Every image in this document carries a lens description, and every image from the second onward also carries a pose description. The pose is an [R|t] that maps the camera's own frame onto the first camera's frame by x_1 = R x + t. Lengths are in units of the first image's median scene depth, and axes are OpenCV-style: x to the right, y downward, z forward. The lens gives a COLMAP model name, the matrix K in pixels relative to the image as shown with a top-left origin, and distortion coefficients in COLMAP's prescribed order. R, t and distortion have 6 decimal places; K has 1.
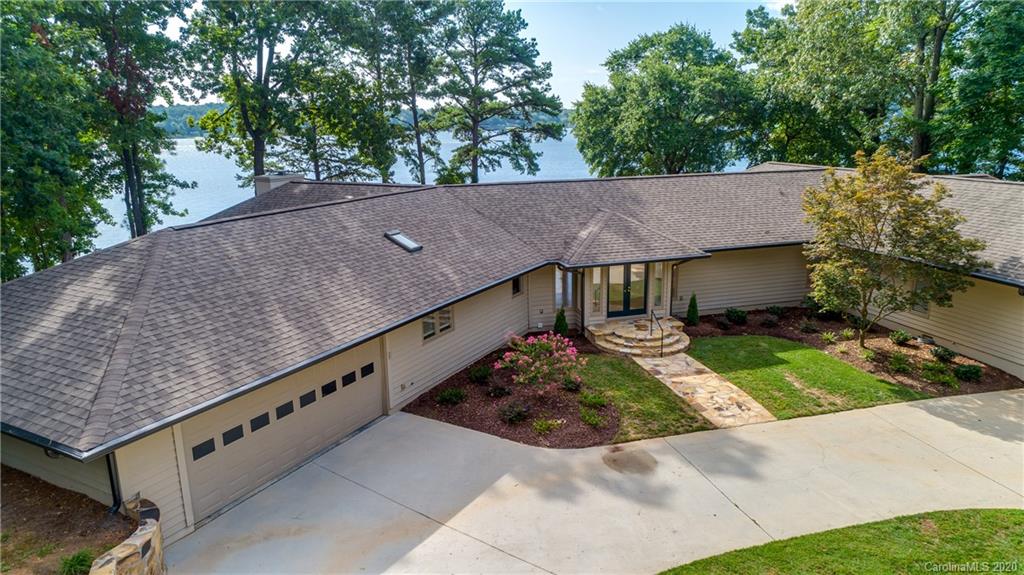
lens RADIAL K [[683.0, 0, 512.0], [0, 683.0, 287.5], [0, 0, 1]] dist [0.010302, 0.002347]
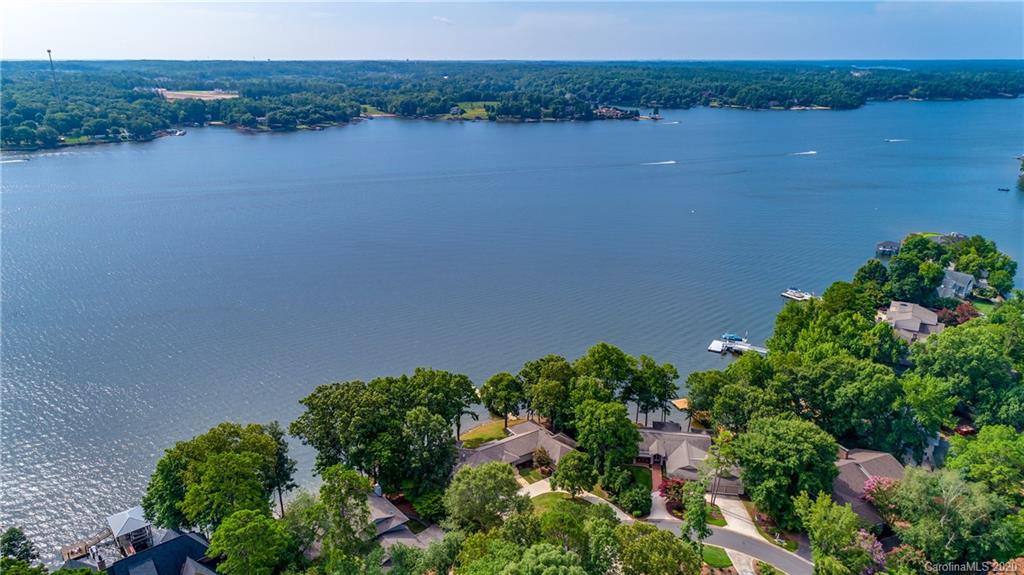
lens RADIAL K [[683.0, 0, 512.0], [0, 683.0, 287.5], [0, 0, 1]] dist [0.010302, 0.002347]
pose [[0.949960, -0.082983, 0.301146, -1.920578], [0.062322, 0.995035, 0.077596, -2.559663], [-0.306090, -0.054945, 0.950416, -6.061223]]
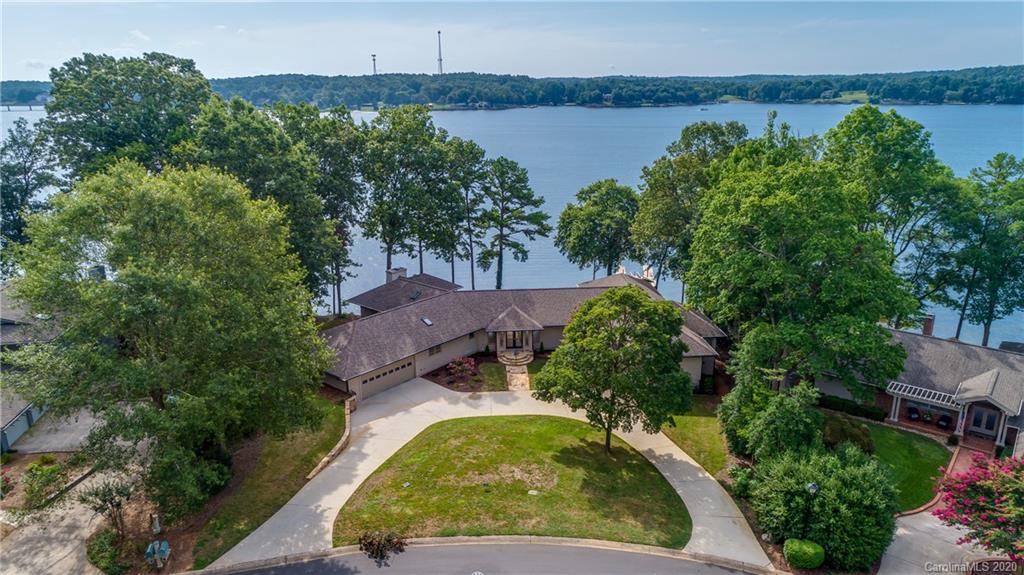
lens RADIAL K [[683.0, 0, 512.0], [0, 683.0, 287.5], [0, 0, 1]] dist [0.010302, 0.002347]
pose [[0.978872, 0.067673, -0.192953, 0.728206], [-0.058175, 0.996819, 0.054479, -0.376796], [0.196026, -0.042103, 0.979694, -1.759729]]
